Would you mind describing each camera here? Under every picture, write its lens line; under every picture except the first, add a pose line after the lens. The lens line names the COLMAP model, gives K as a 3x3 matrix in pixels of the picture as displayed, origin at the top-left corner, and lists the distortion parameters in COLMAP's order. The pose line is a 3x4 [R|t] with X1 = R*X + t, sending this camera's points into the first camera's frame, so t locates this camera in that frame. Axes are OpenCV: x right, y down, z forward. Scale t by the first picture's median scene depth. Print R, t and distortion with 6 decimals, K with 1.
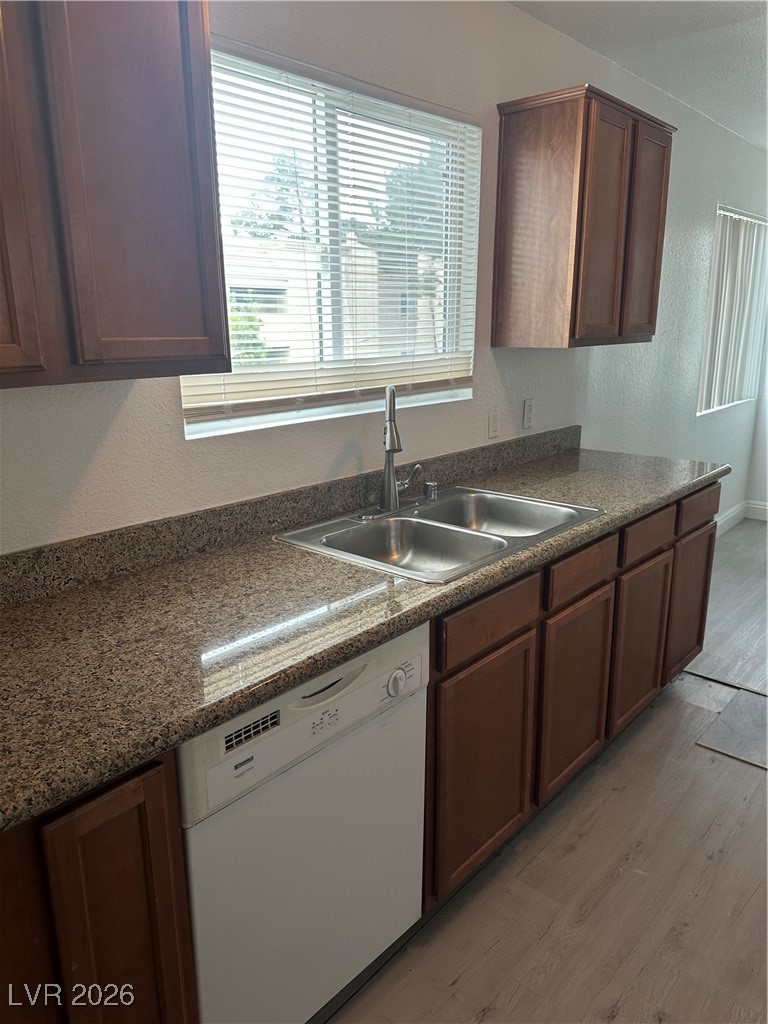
lens RADIAL K [[731.2, 0, 361.8], [0, 731.2, 531.8], [0, 0, 1]] dist [0.053183, -0.063244]
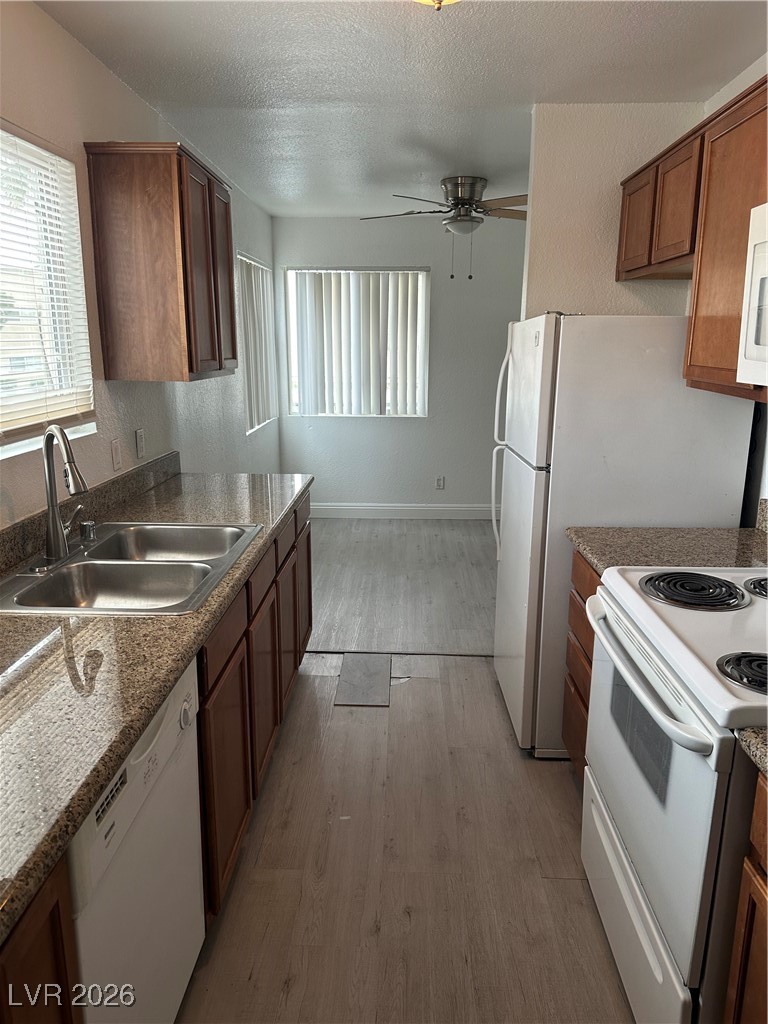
lens RADIAL K [[731.2, 0, 382.0], [0, 731.2, 538.9], [0, 0, 1]] dist [0.053183, -0.063244]
pose [[0.752982, -0.157594, 0.638891, -0.238274], [0.168242, 0.984735, 0.044617, -0.023867], [-0.636170, 0.073893, 0.768003, 0.009522]]
